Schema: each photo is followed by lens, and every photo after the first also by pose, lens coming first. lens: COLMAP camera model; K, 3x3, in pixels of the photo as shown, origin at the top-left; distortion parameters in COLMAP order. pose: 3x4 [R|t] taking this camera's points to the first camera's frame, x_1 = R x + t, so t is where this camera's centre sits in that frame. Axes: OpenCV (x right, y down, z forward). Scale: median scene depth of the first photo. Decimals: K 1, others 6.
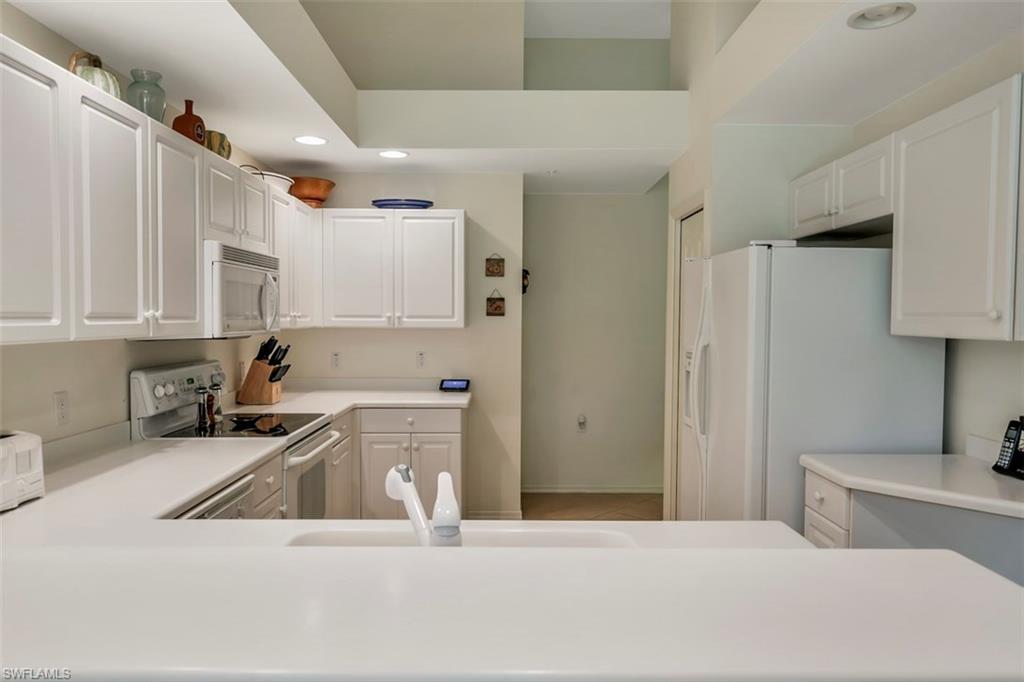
lens RADIAL K [[667.8, 0, 516.4], [0, 667.8, 323.2], [0, 0, 1]] dist [-0.001408, -0.000151]
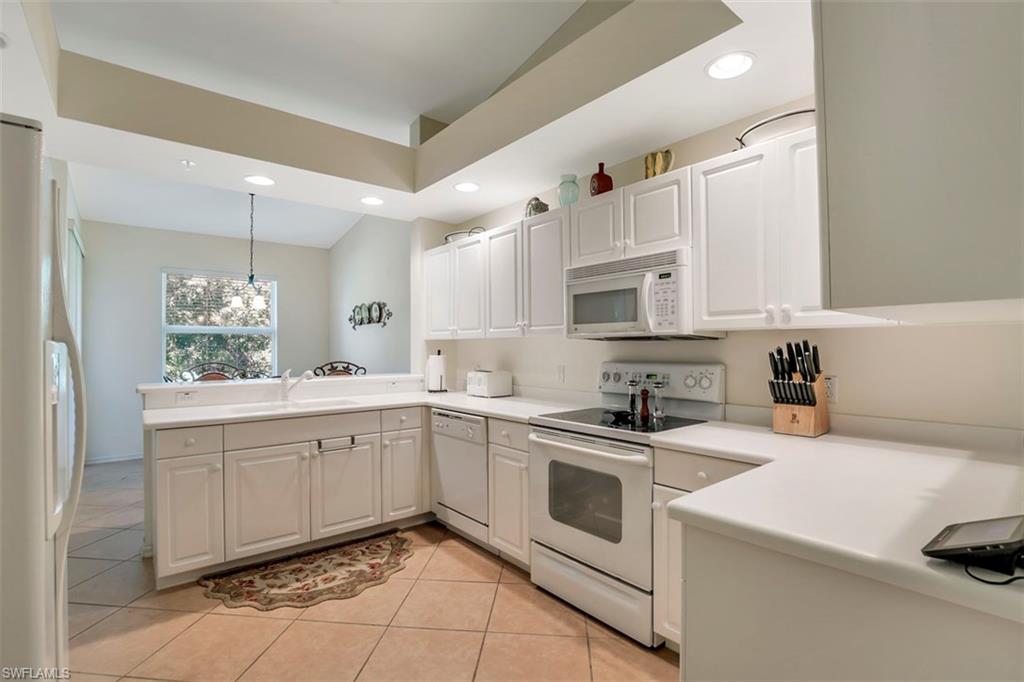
lens RADIAL K [[467.7, 0, 512.0], [0, 467.7, 341.0], [0, 0, 1]] dist [-0.028865, 0.000466]
pose [[-0.773113, -0.013128, -0.634132, 0.175897], [-0.007496, 0.999905, -0.011562, 0.027666], [0.634224, -0.004185, -0.773138, 1.155432]]
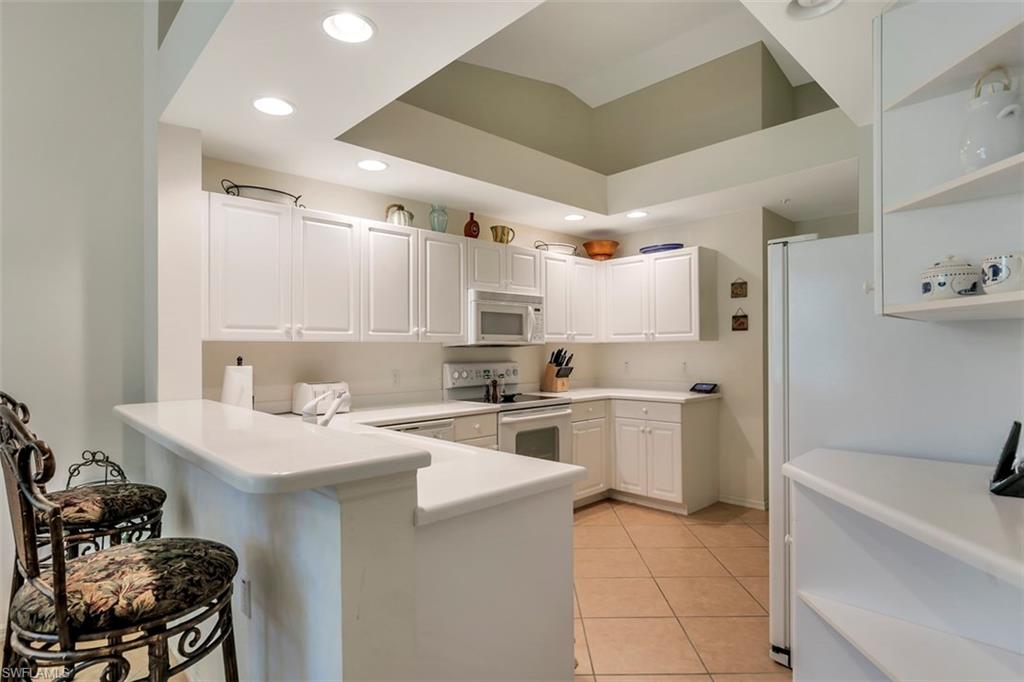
lens RADIAL K [[533.3, 0, 523.5], [0, 533.3, 326.1], [0, 0, 1]] dist [-0.001593, 0.000062]
pose [[0.693639, -0.046681, -0.718808, 0.447888], [0.007235, 0.998299, -0.057850, 0.038623], [0.720286, 0.034927, 0.692797, 0.086143]]
